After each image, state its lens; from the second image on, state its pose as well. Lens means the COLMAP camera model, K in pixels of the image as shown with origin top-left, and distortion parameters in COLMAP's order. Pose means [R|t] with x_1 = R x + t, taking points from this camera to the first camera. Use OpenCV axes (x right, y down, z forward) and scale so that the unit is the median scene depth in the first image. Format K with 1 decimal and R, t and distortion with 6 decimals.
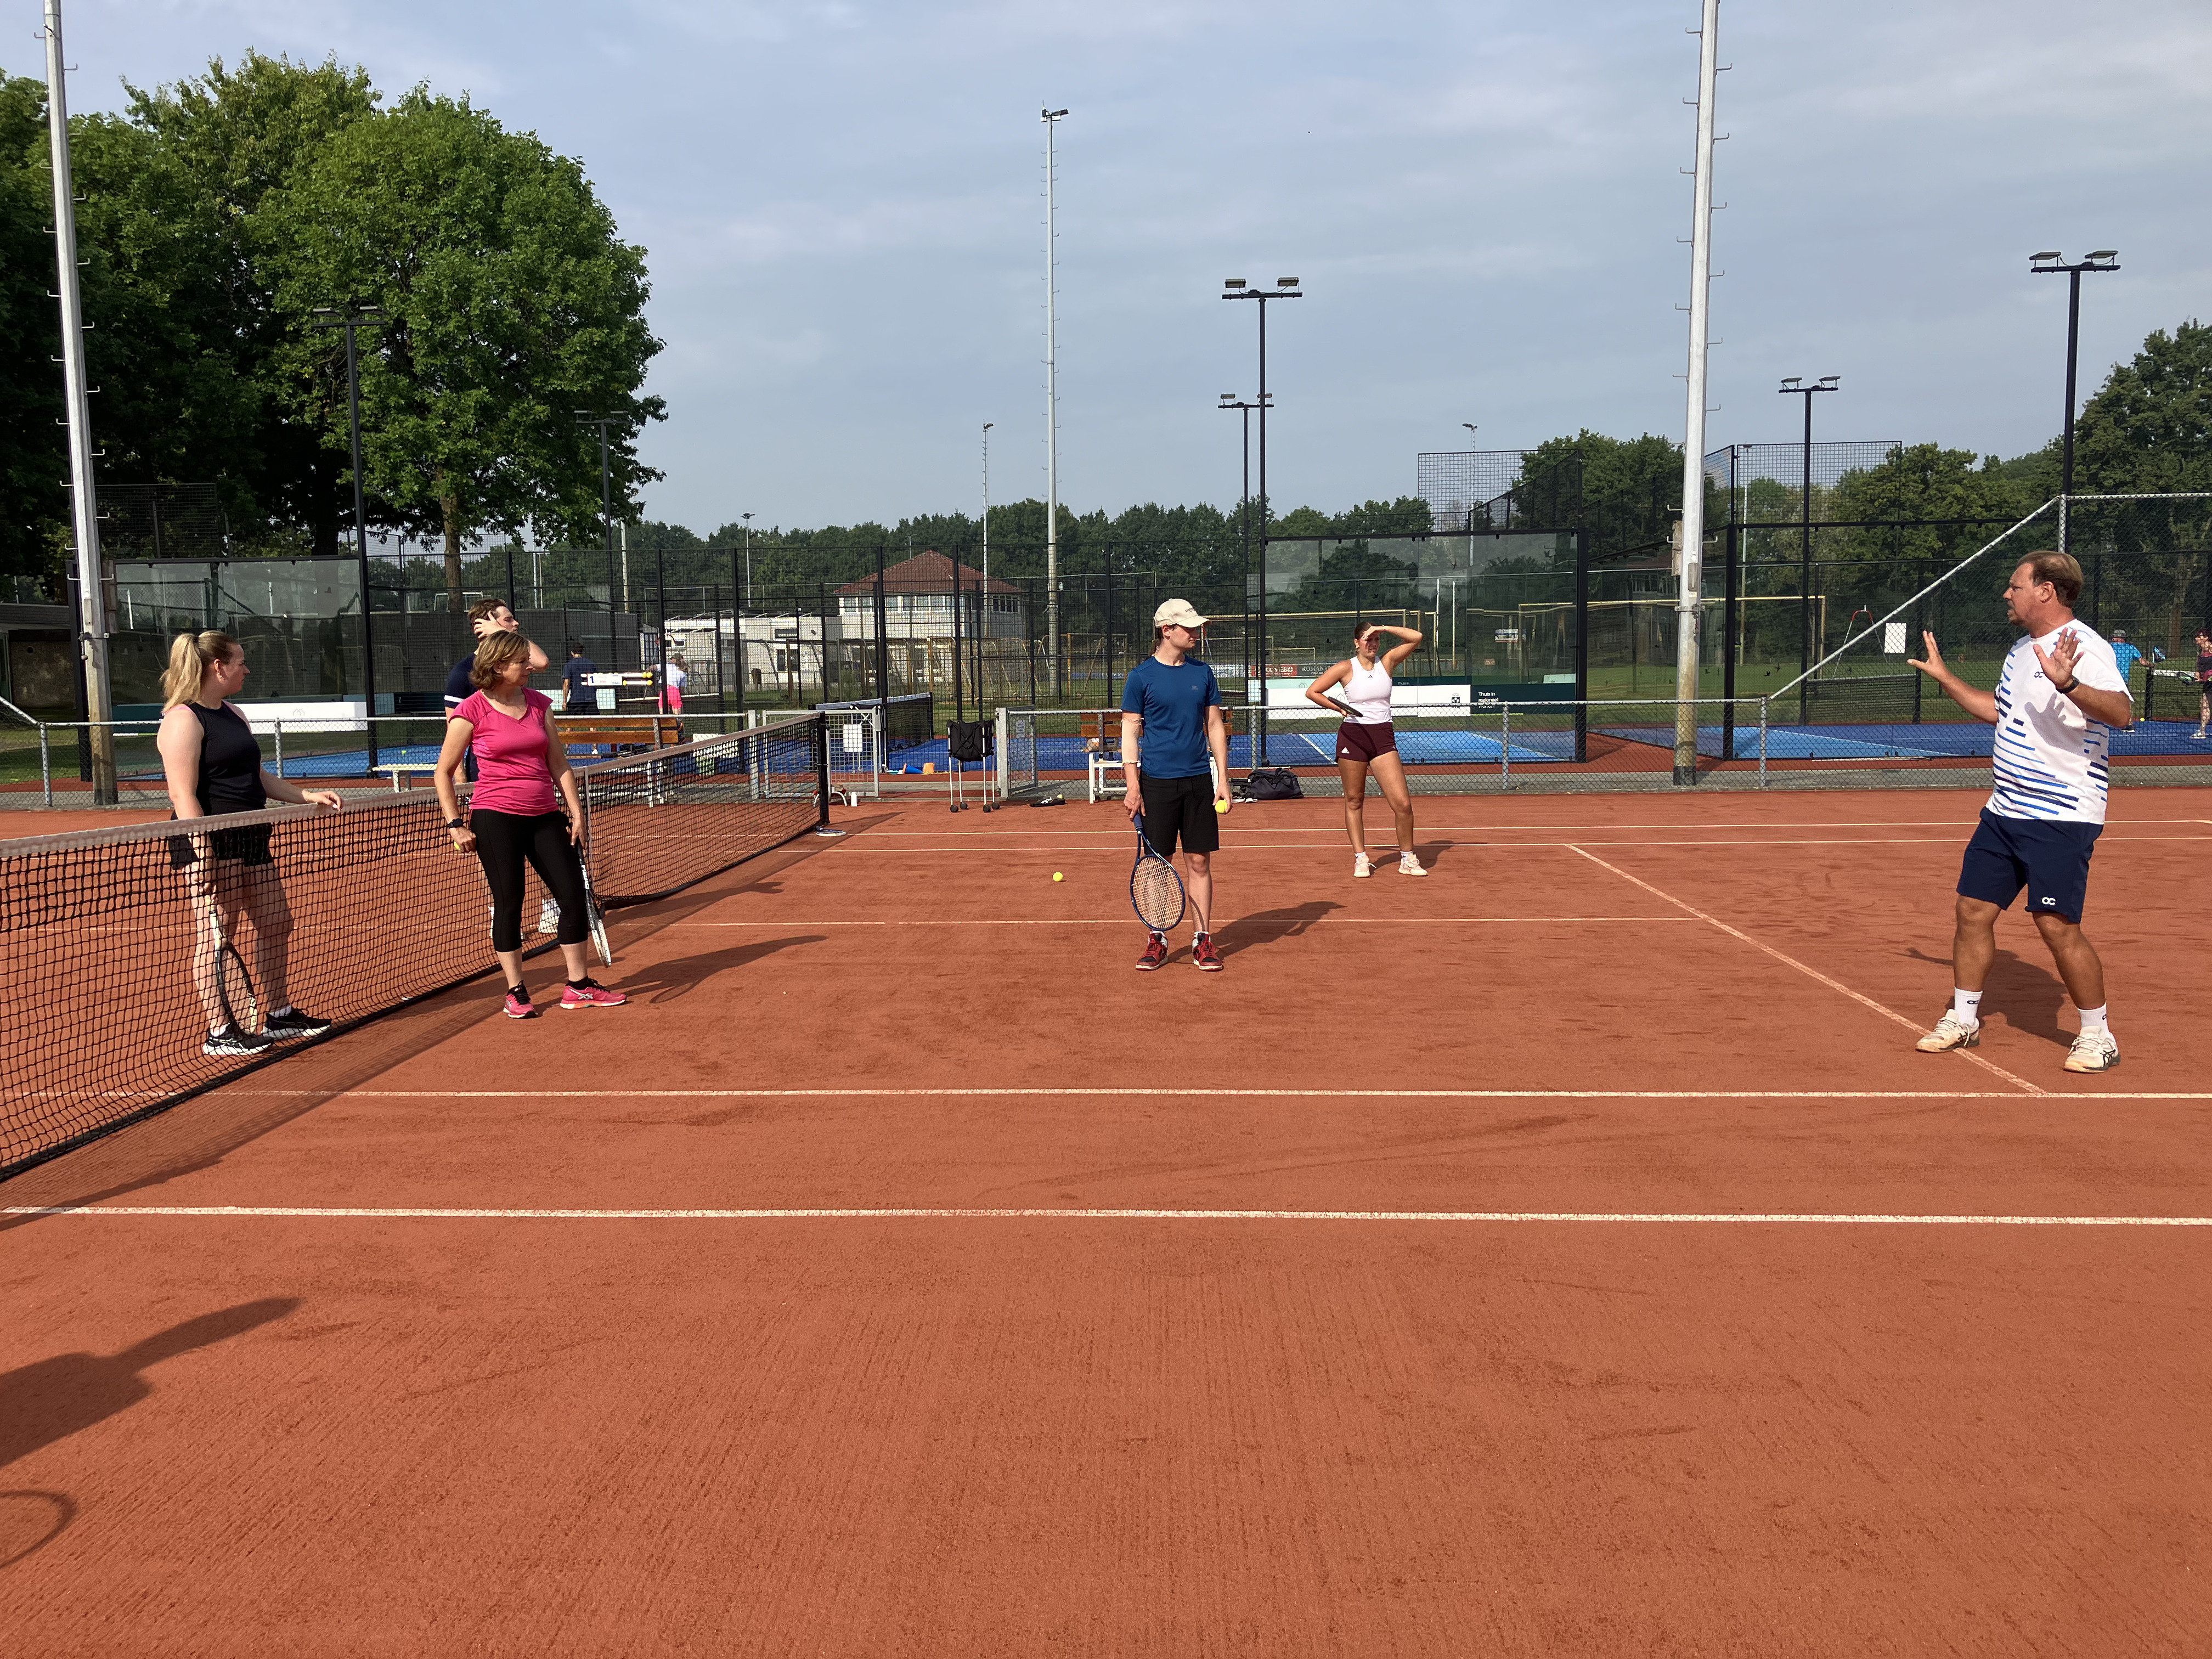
lens RADIAL K [[1789.2, 0, 1104.0], [0, 1789.2, 801.4], [0, 0, 1]] dist [0.002296, -0.002245]
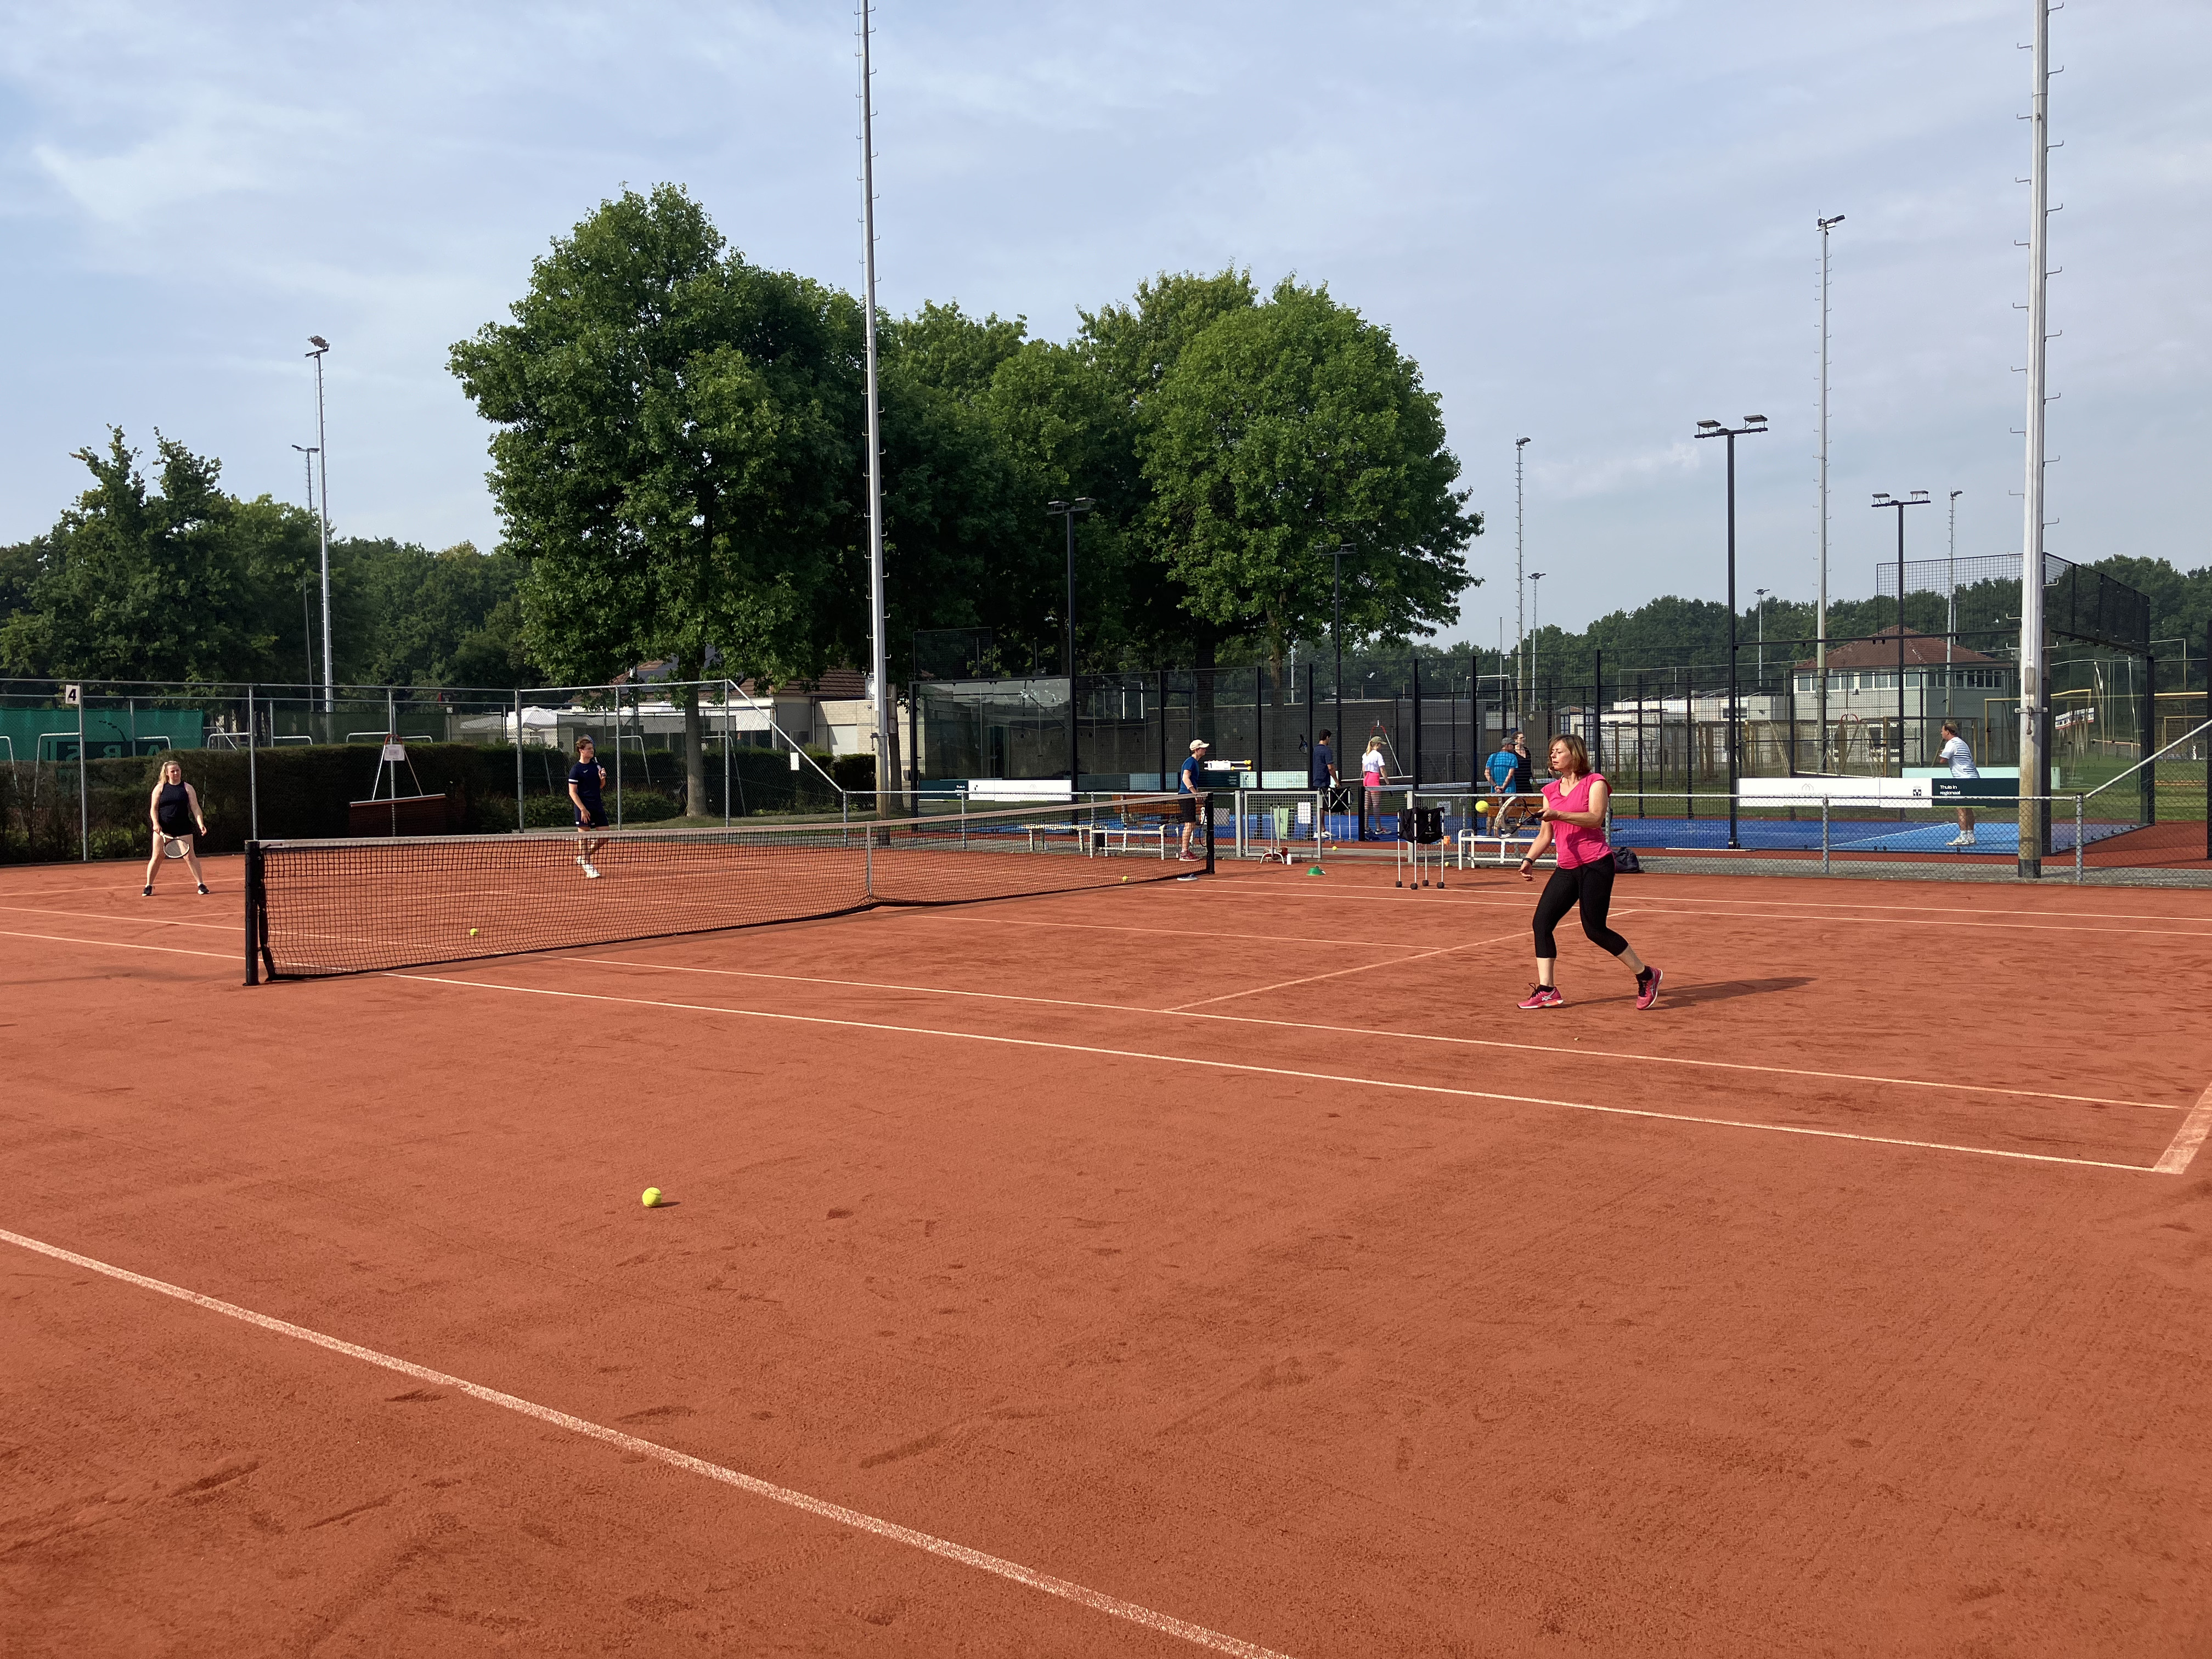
lens RADIAL K [[1792.5, 0, 1102.3], [0, 1792.5, 788.5], [0, 0, 1]] dist [-0.002045, 0.006286]
pose [[0.836293, 0.016340, -0.548040, 0.228630], [-0.043293, 0.998403, -0.036297, 0.000258], [0.546571, 0.054081, 0.835664, -0.092072]]
